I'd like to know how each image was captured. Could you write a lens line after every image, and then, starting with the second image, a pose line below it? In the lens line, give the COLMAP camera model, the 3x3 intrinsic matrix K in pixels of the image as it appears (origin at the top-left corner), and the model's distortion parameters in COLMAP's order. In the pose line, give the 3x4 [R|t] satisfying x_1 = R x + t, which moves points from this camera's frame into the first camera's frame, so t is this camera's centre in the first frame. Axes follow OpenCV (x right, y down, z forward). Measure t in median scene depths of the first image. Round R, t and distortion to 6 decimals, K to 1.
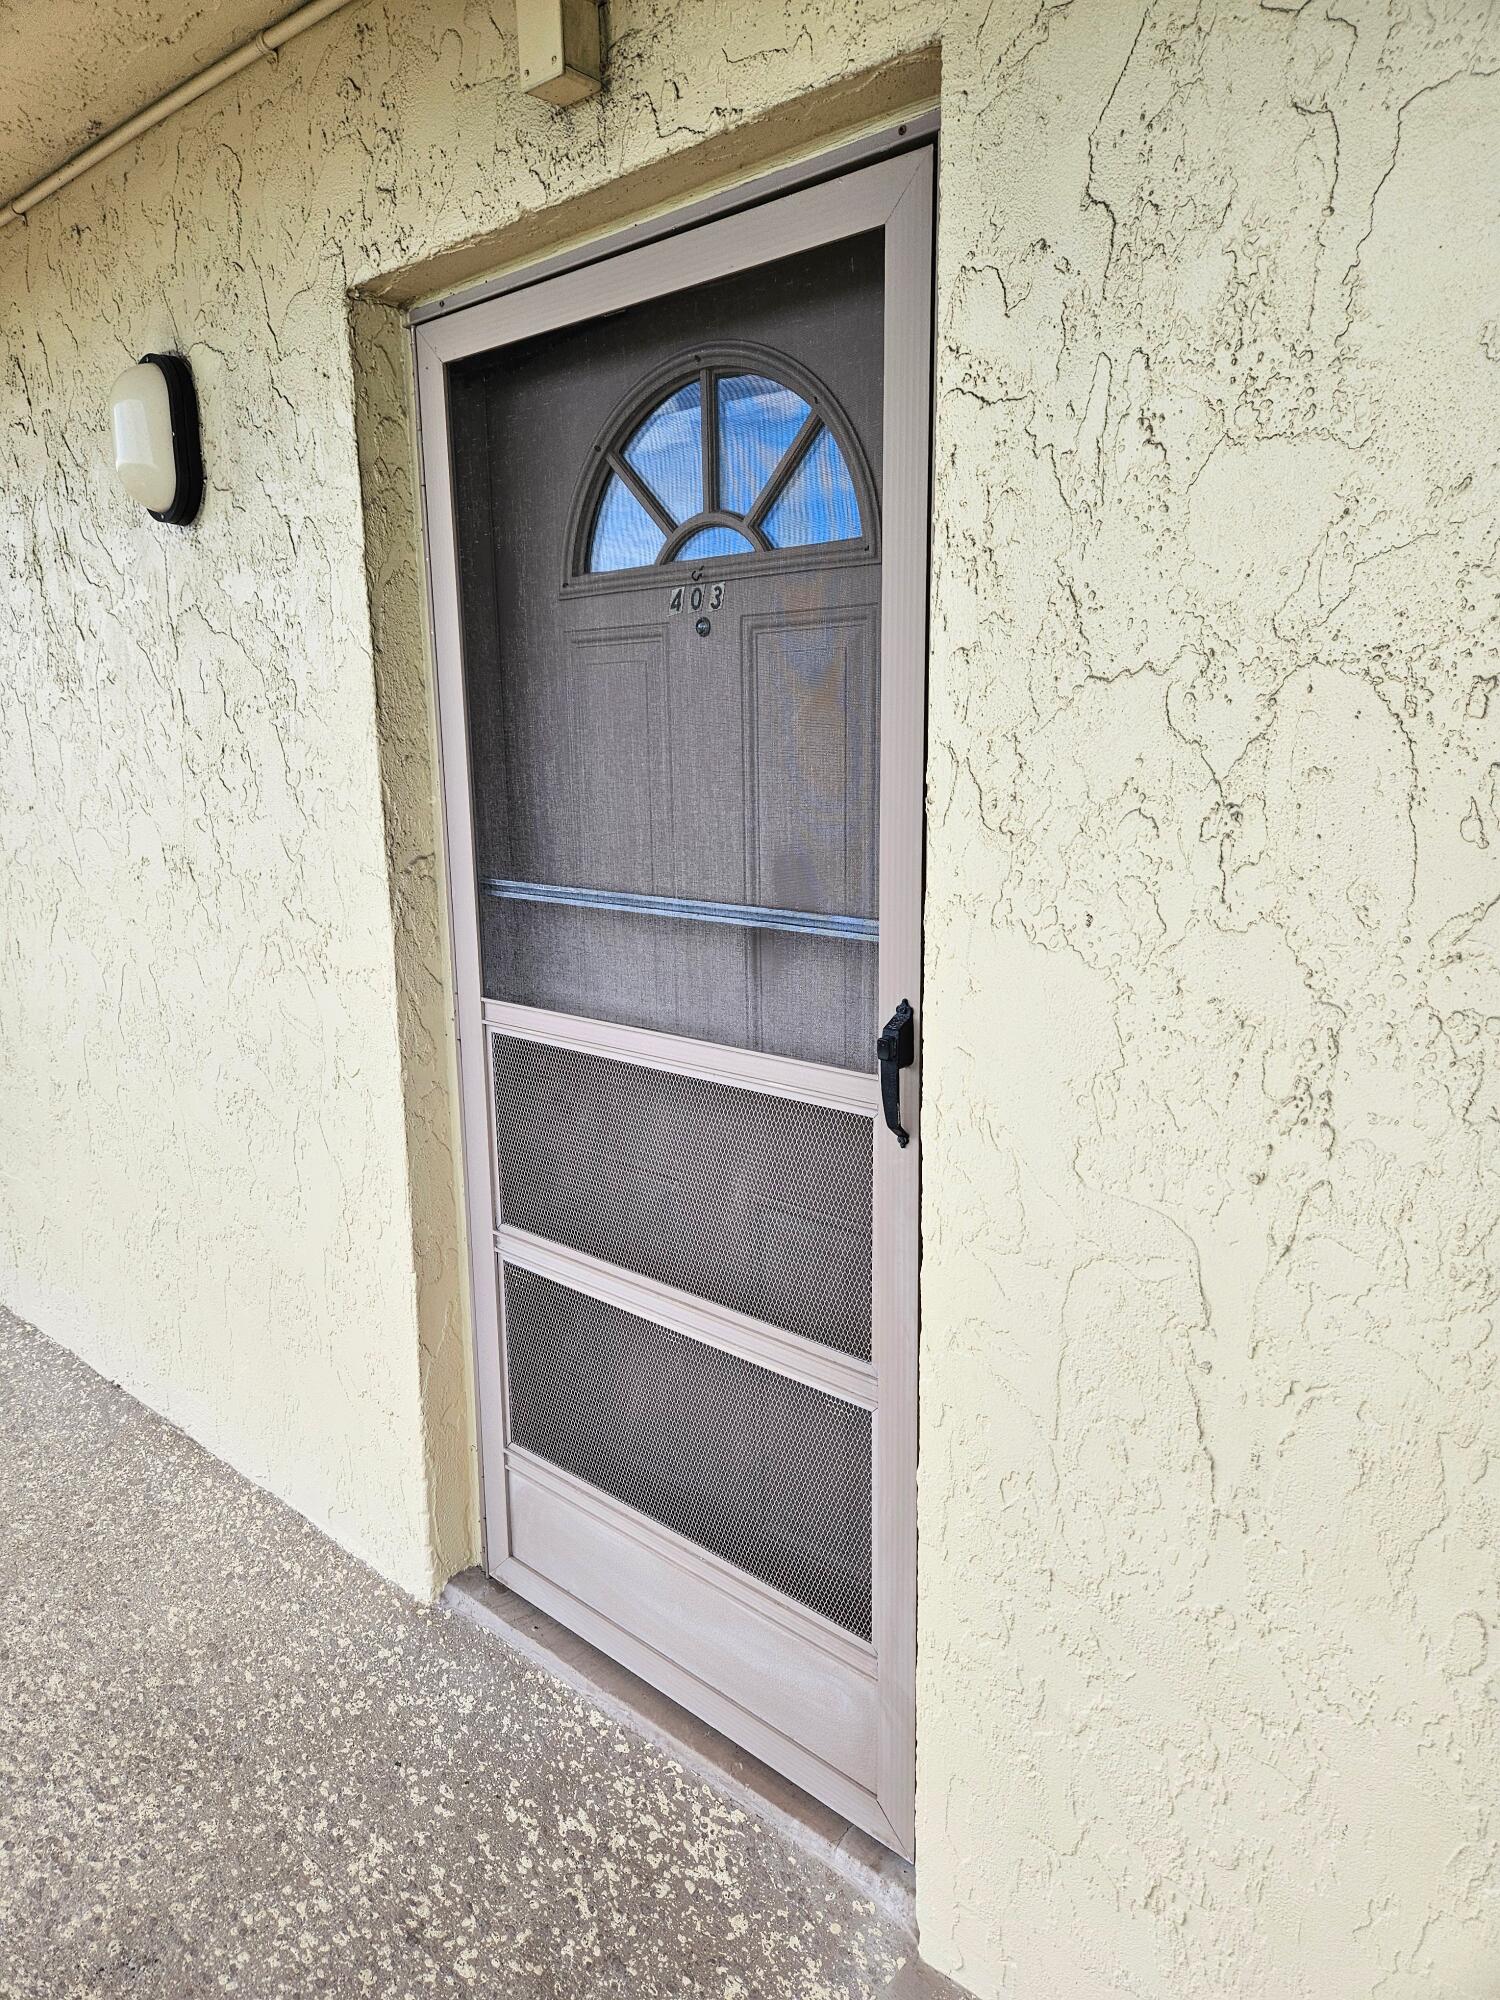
lens RADIAL K [[1340.8, 0, 723.2], [0, 1340.8, 982.1], [0, 0, 1]] dist [0.076592, -0.064229]
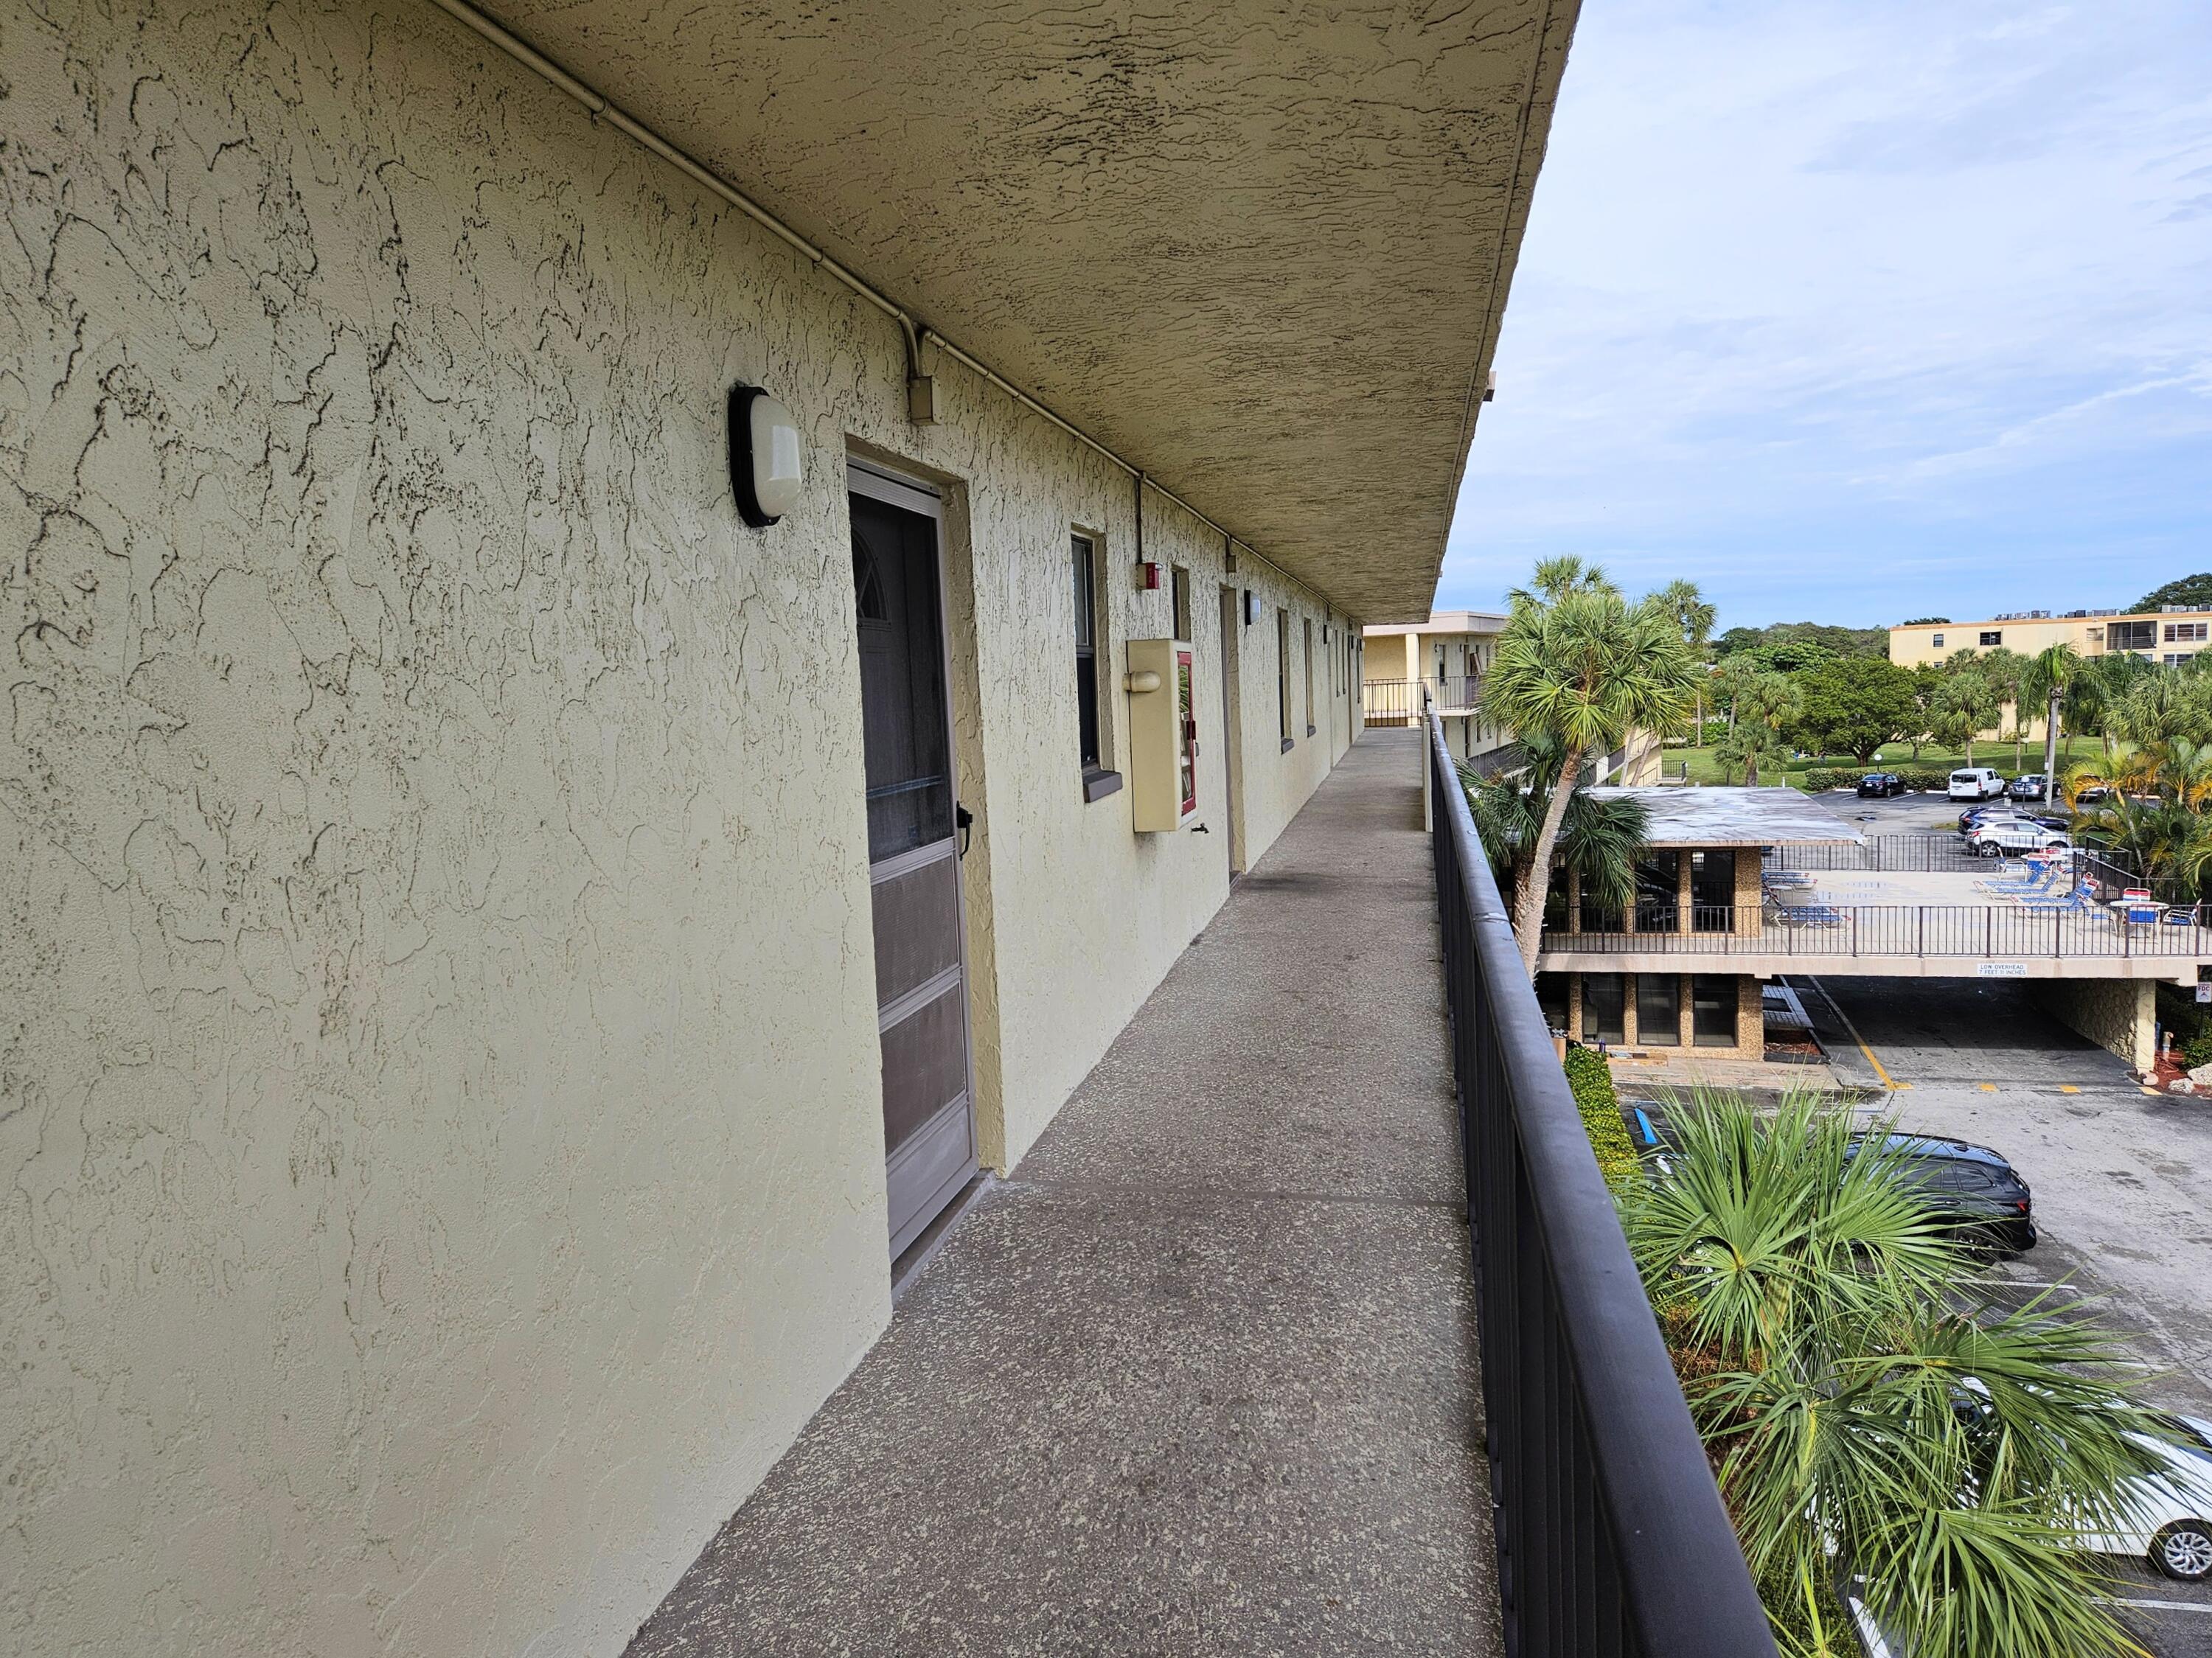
lens RADIAL K [[1482.8, 0, 1087.9], [0, 1482.8, 827.8], [0, 0, 1]] dist [0.076592, -0.064229]
pose [[-0.496605, -0.042228, 0.866949, -1.737073], [0.216443, 0.961238, 0.170803, -0.262059], [-0.840557, 0.272467, -0.468215, 1.511954]]
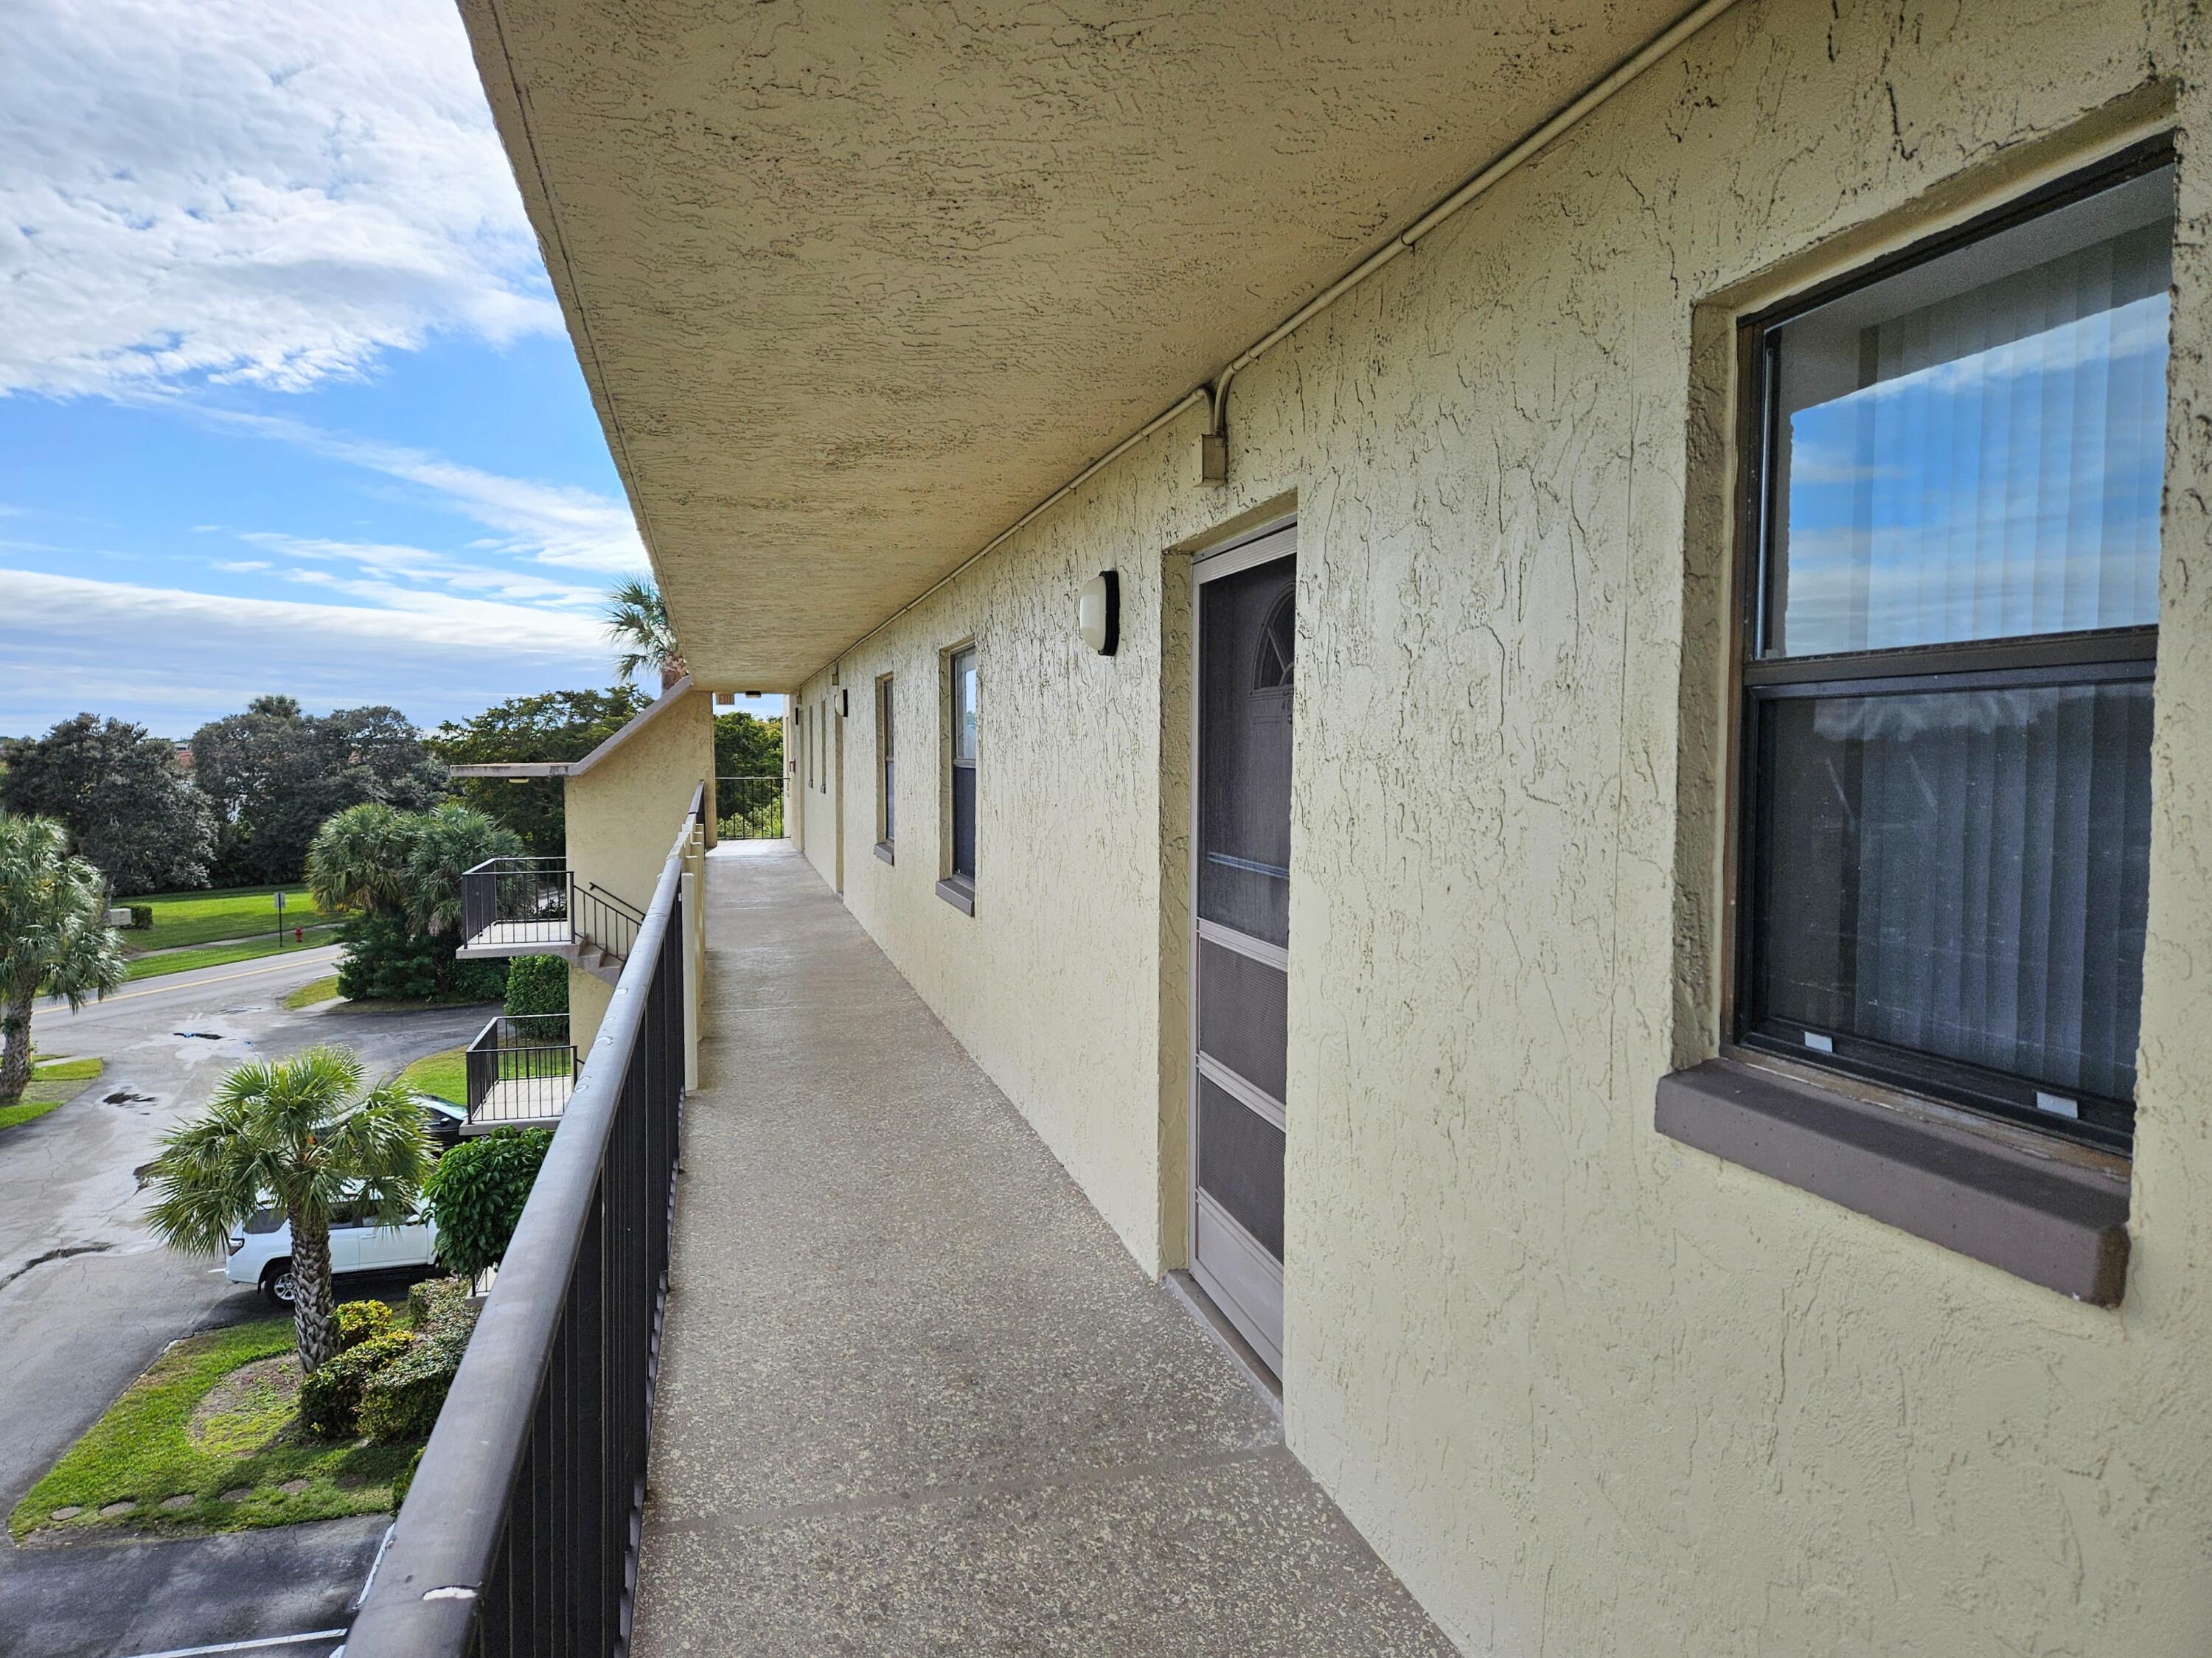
lens RADIAL K [[1482.8, 0, 1101.8], [0, 1482.8, 837.2], [0, 0, 1]] dist [0.076592, -0.064229]
pose [[0.836845, 0.055078, -0.544662, 0.747598], [-0.122379, 0.988569, -0.088062, 0.091262], [0.533586, 0.140349, 0.834019, -0.691848]]
